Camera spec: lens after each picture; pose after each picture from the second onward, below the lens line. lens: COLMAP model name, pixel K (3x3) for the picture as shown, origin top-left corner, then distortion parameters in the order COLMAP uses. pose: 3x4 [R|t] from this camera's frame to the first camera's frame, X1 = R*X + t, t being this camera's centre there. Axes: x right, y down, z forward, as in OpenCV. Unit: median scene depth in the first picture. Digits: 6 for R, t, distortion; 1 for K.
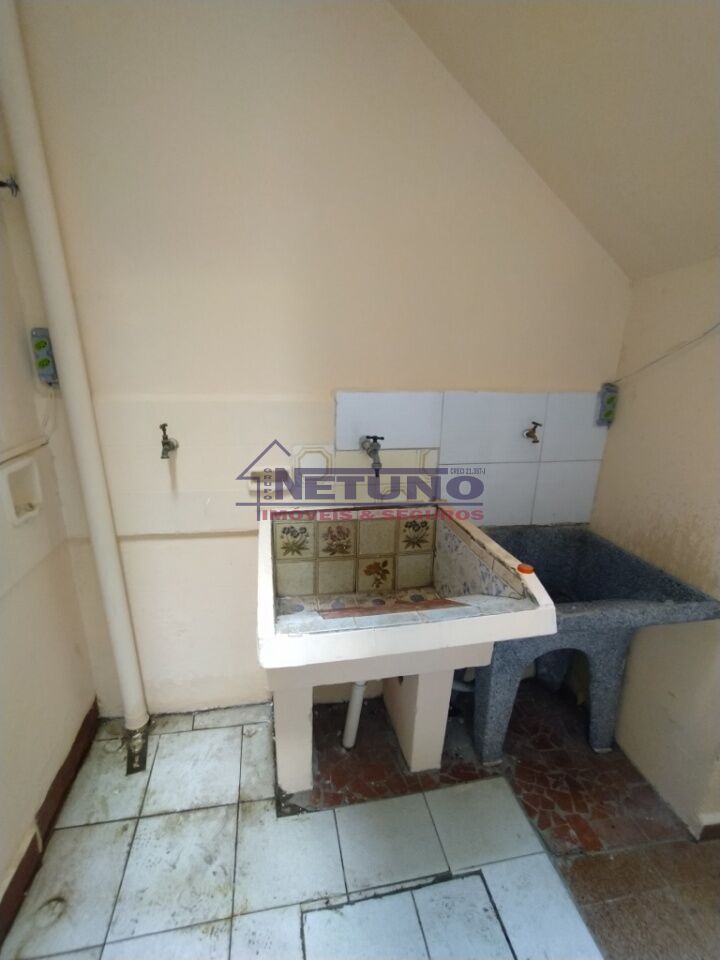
lens RADIAL K [[434.0, 0, 350.9], [0, 434.0, 484.4], [0, 0, 1]] dist [-0.019856, 0.005827]
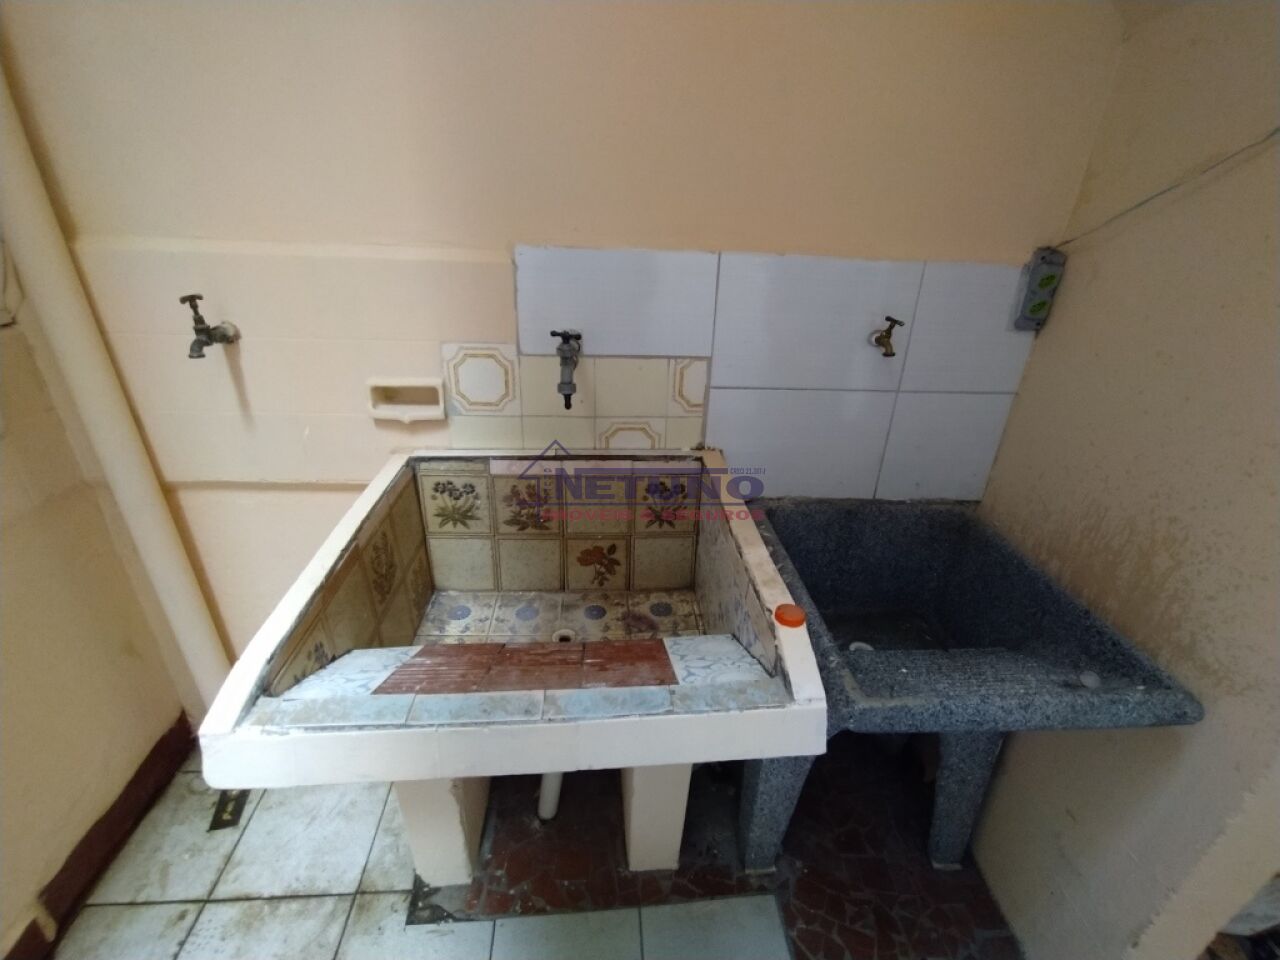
lens RADIAL K [[578.6, 0, 652.1], [0, 578.6, 482.8], [0, 0, 1]] dist [-0.019856, 0.005827]
pose [[0.995214, 0.061822, -0.075680, 0.204144], [-0.049507, 0.986678, 0.154971, -0.038590], [0.084252, -0.150483, 0.985016, 0.247938]]
